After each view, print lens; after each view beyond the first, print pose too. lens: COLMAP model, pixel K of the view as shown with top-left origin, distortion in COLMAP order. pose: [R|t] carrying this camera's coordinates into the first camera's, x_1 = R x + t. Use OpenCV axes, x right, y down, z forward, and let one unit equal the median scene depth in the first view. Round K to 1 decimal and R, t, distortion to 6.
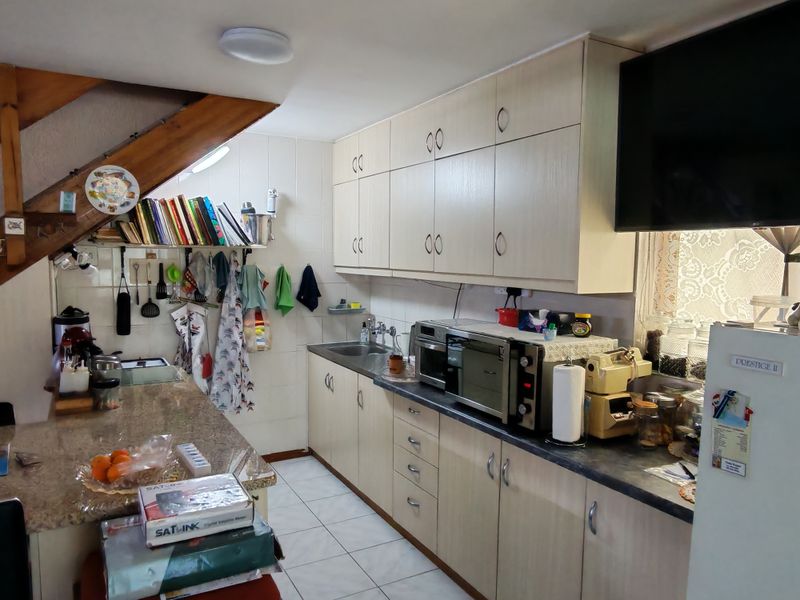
lens RADIAL K [[573.7, 0, 400.0], [0, 573.7, 300.0], [0, 0, 1]] dist [0.004317, -0.003087]
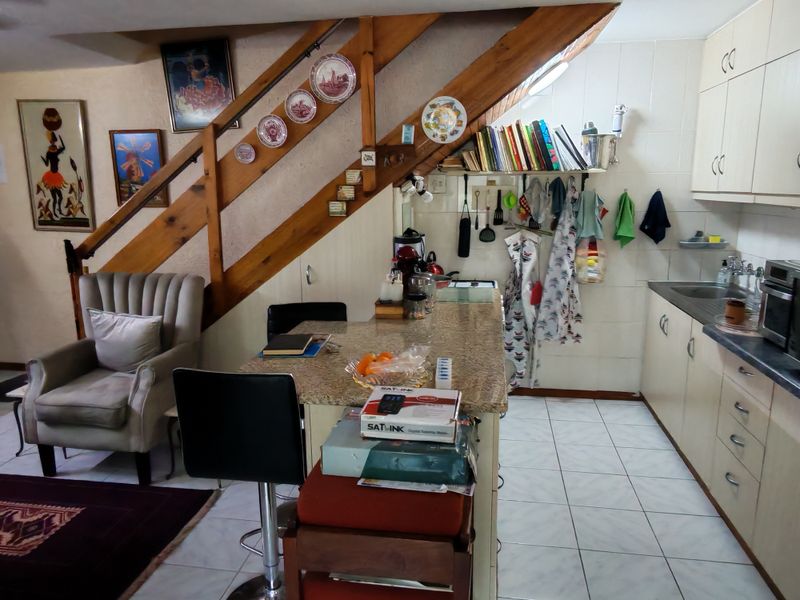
lens RADIAL K [[573.7, 0, 400.0], [0, 573.7, 300.0], [0, 0, 1]] dist [0.004317, -0.003087]
pose [[0.781367, 0.104717, -0.615224, 0.102295], [-0.031927, 0.991238, 0.128170, 0.005660], [0.623255, -0.080505, 0.777864, 0.066166]]
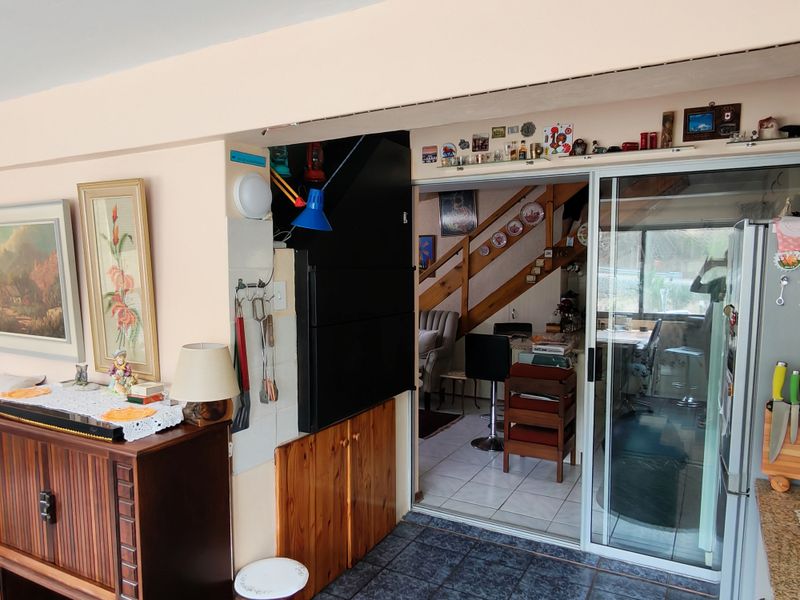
lens RADIAL K [[573.7, 0, 400.0], [0, 573.7, 300.0], [0, 0, 1]] dist [0.004317, -0.003087]
pose [[0.526216, 0.045278, -0.849145, 0.697868], [-0.064743, 0.997816, 0.013085, 0.046413], [0.847883, 0.048091, 0.527998, -0.505156]]
